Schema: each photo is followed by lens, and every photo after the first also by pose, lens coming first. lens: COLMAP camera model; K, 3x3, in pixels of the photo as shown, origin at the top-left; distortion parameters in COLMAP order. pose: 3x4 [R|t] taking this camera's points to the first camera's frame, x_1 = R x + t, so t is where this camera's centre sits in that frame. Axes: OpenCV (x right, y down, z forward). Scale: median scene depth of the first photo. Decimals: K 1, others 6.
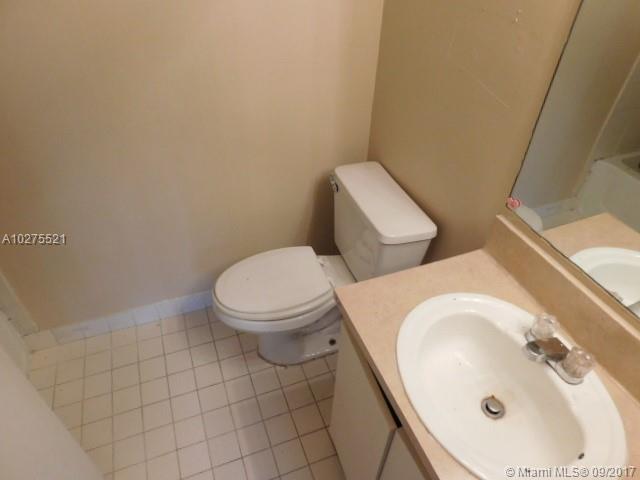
lens RADIAL K [[426.3, 0, 324.6], [0, 426.3, 237.1], [0, 0, 1]] dist [-0.065278, 0.051980]
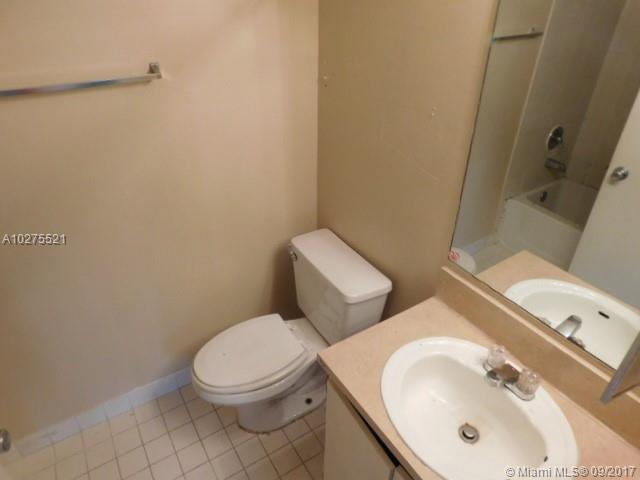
lens RADIAL K [[426.3, 0, 323.1], [0, 426.3, 235.1], [0, 0, 1]] dist [-0.065278, 0.051980]
pose [[0.980614, -0.121401, 0.153810, -0.070455], [0.139969, 0.983307, -0.116255, -0.036962], [-0.137129, 0.135530, 0.981238, -0.105741]]
